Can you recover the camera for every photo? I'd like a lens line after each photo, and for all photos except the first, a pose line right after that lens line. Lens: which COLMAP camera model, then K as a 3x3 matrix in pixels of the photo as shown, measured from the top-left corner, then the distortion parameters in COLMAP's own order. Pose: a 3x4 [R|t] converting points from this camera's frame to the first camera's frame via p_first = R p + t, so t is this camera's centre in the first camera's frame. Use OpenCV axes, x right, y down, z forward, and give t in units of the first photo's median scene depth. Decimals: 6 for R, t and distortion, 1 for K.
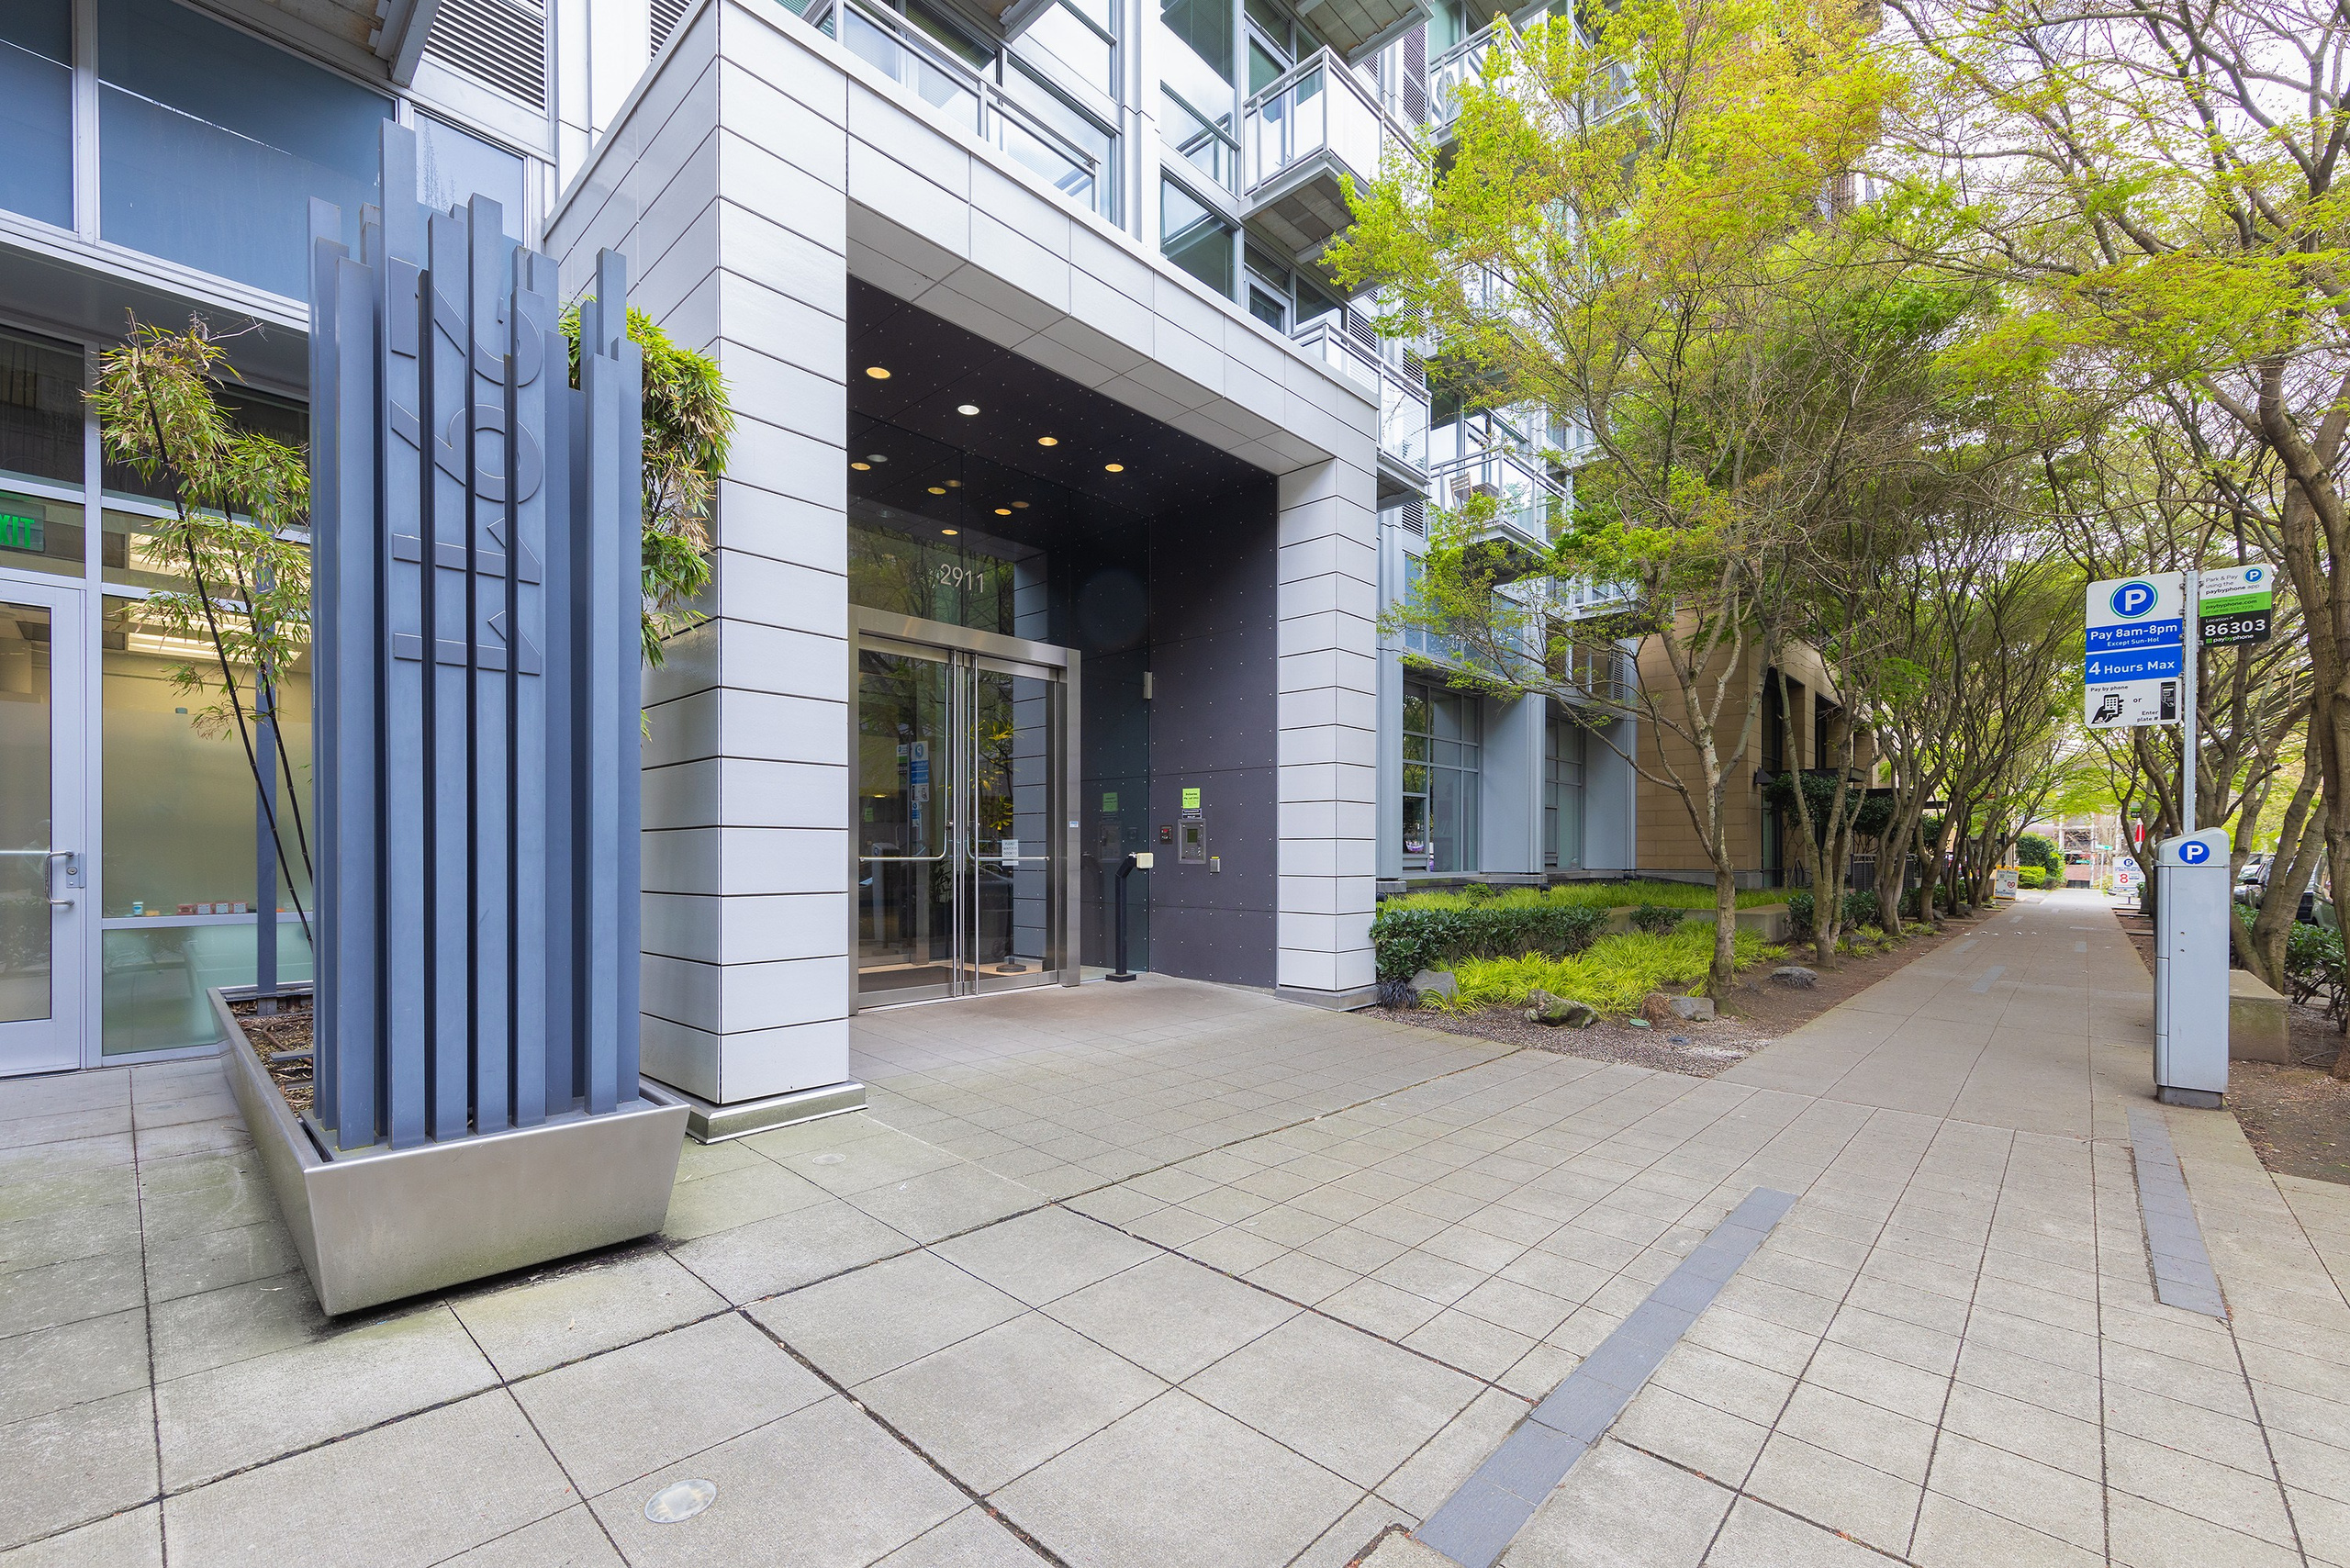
lens RADIAL K [[987.9, 0, 1173.7], [0, 987.9, 854.5], [0, 0, 1]] dist [0.000213, 0.000095]
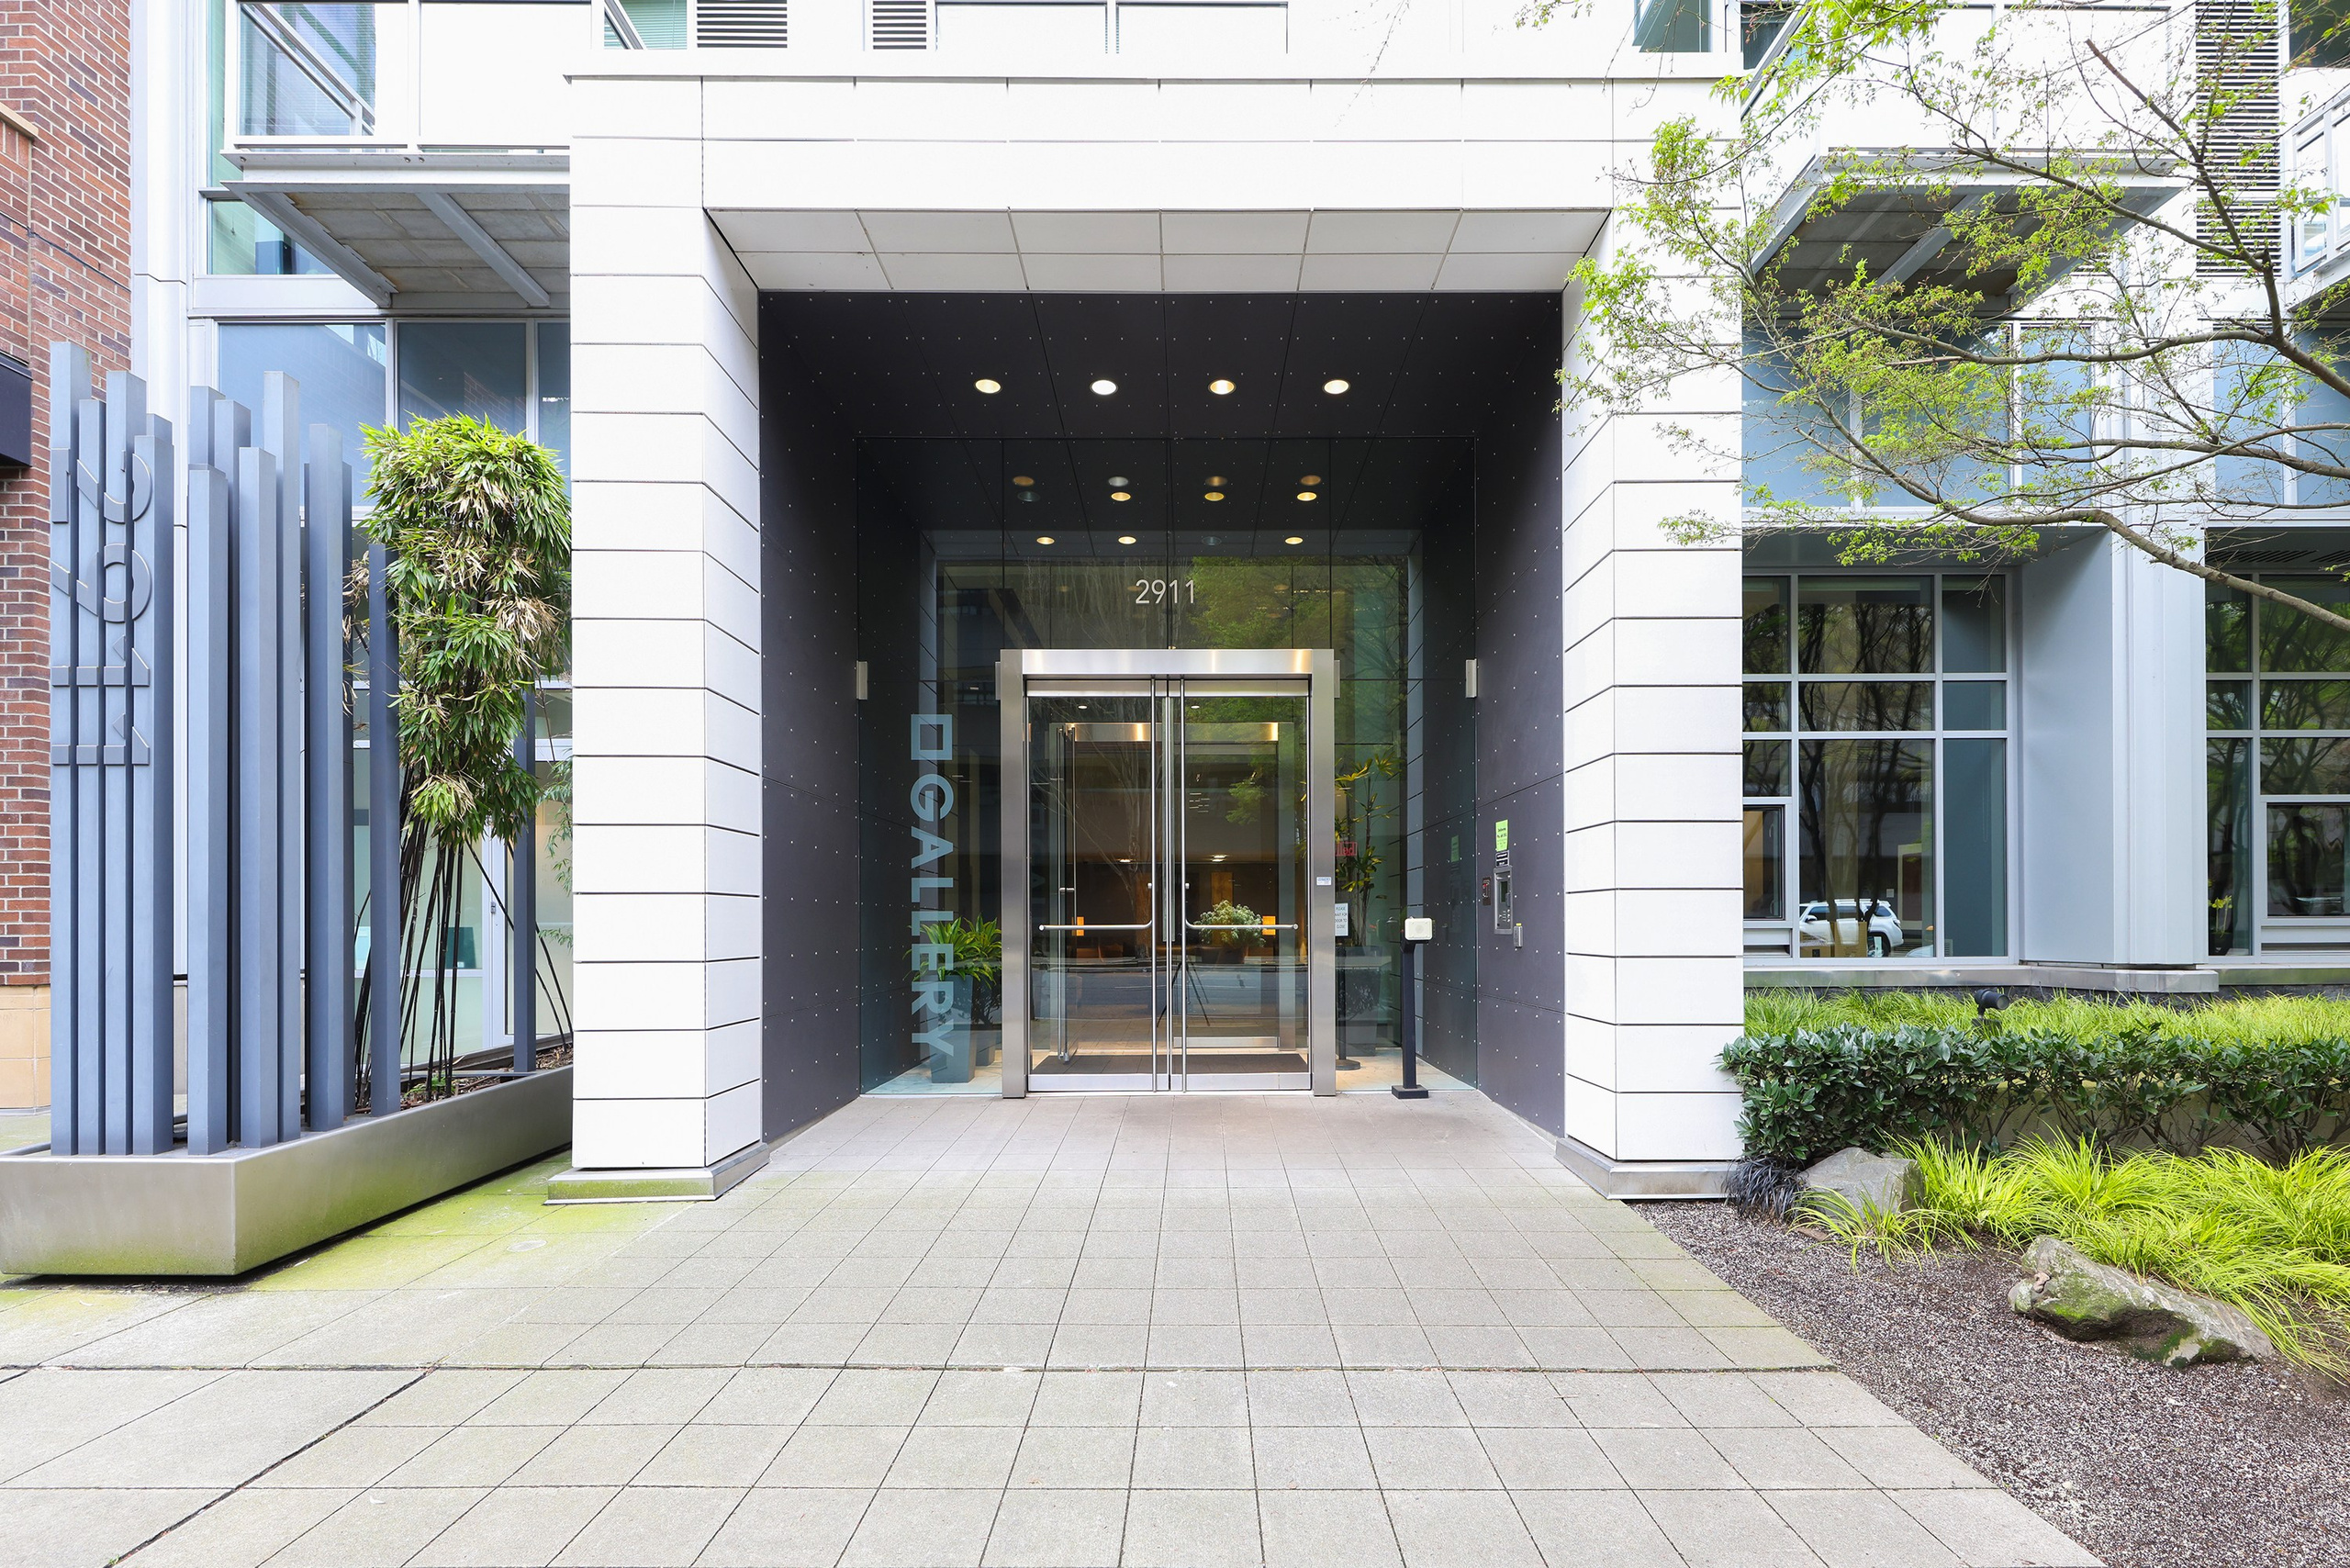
lens RADIAL K [[1007.8, 0, 1187.1], [0, 1007.8, 919.4], [0, 0, 1]] dist [0.000735, -0.000392]
pose [[0.687517, -0.002880, -0.726163, 0.436517], [0.000528, 0.999994, -0.003466, 0.001489], [0.726168, 0.001999, 0.687514, 0.446755]]
